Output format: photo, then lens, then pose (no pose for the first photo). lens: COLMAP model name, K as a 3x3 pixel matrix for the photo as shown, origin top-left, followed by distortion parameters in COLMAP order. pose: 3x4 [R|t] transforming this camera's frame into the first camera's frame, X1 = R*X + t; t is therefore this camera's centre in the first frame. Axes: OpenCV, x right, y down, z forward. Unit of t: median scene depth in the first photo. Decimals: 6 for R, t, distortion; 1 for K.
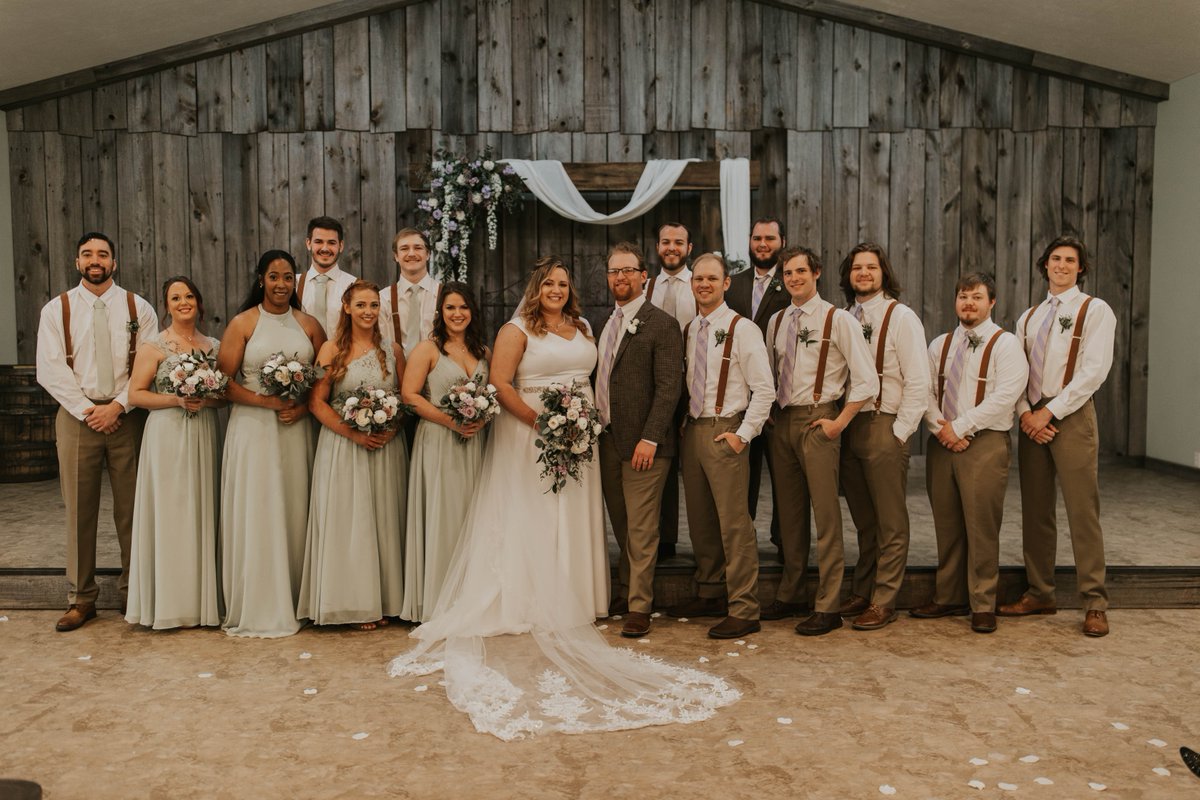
lens RADIAL K [[1229.0, 0, 600.0], [0, 1229.0, 400.0], [0, 0, 1]] dist [0.019255, 0.000047]
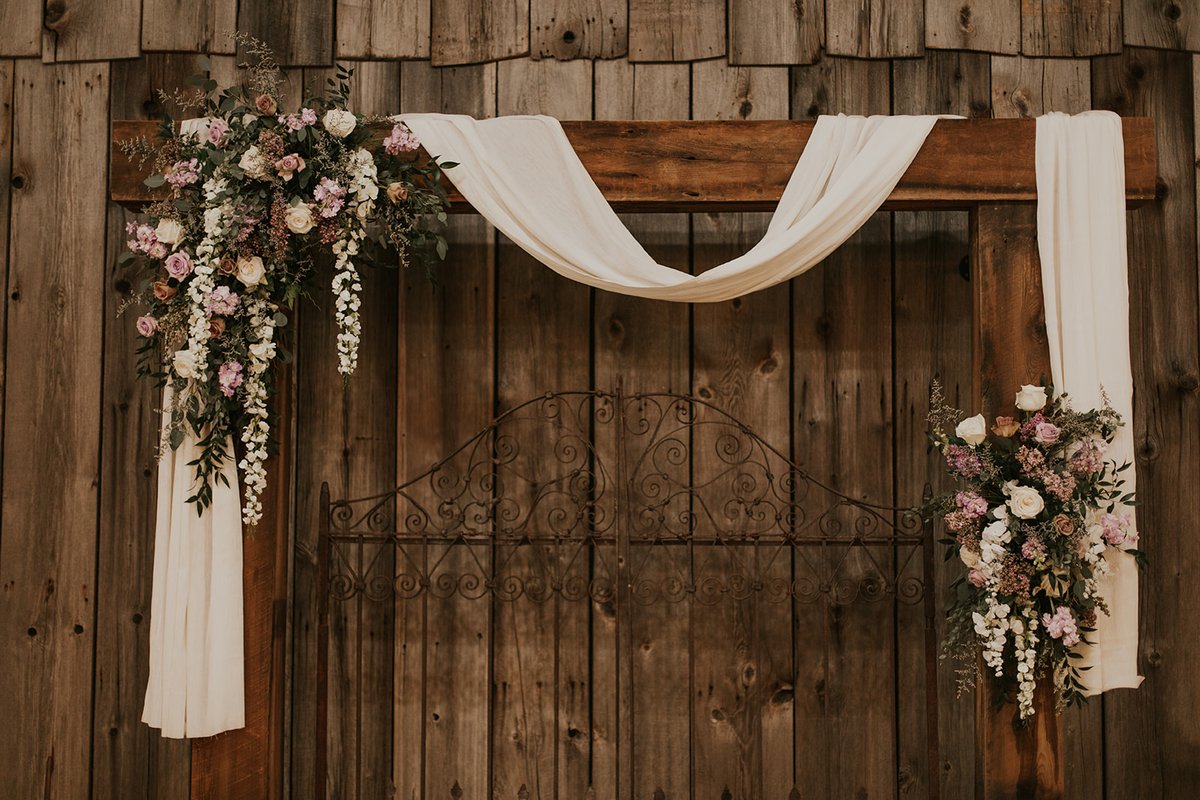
lens RADIAL K [[1229.0, 0, 600.0], [0, 1229.0, 400.0], [0, 0, 1]] dist [0.019255, 0.000047]
pose [[0.999626, 0.006067, -0.026656, -0.010567], [-0.009737, 0.990134, -0.139782, -0.067893], [0.025545, 0.139989, 0.989823, 0.655539]]
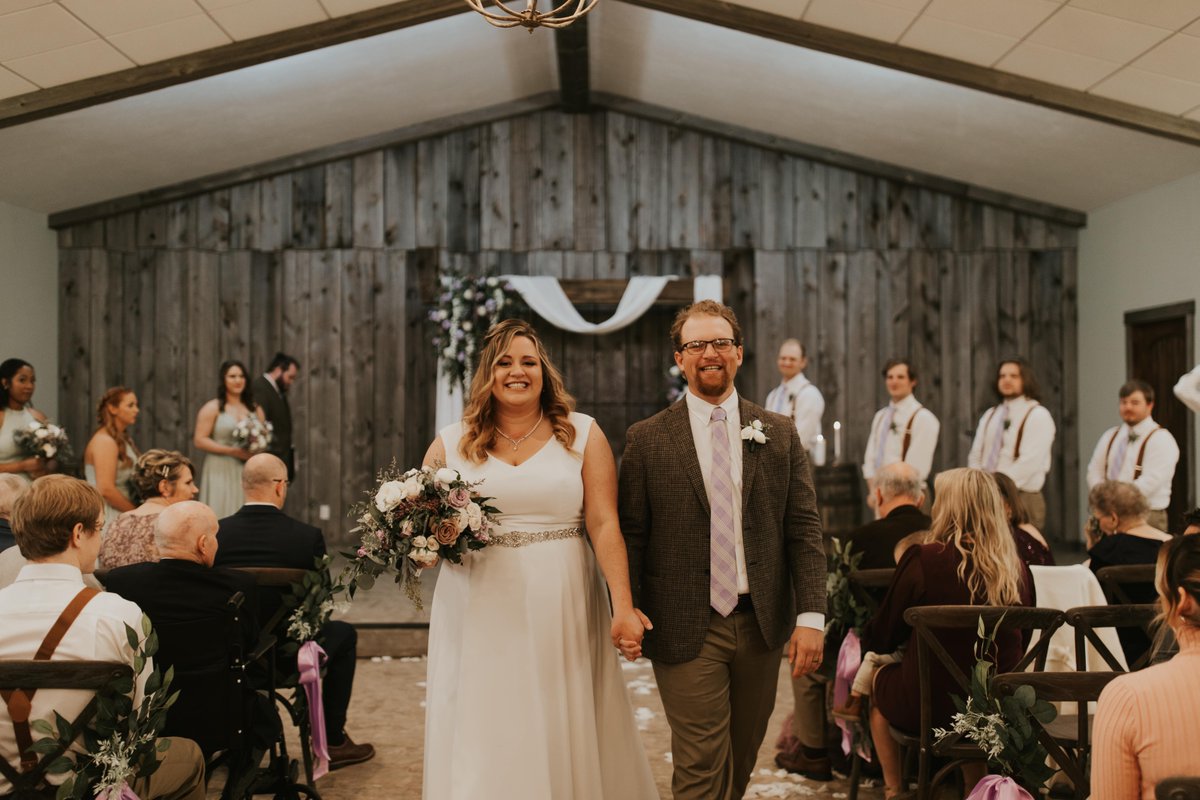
lens RADIAL K [[1655.9, 0, 600.0], [0, 1655.9, 400.0], [0, 0, 1]] dist [0.005904, -0.004116]
pose [[0.999601, 0.002812, 0.028105, -0.032186], [-0.000655, 0.997072, -0.076466, 0.033930], [-0.028238, 0.076417, 0.996676, -0.501297]]
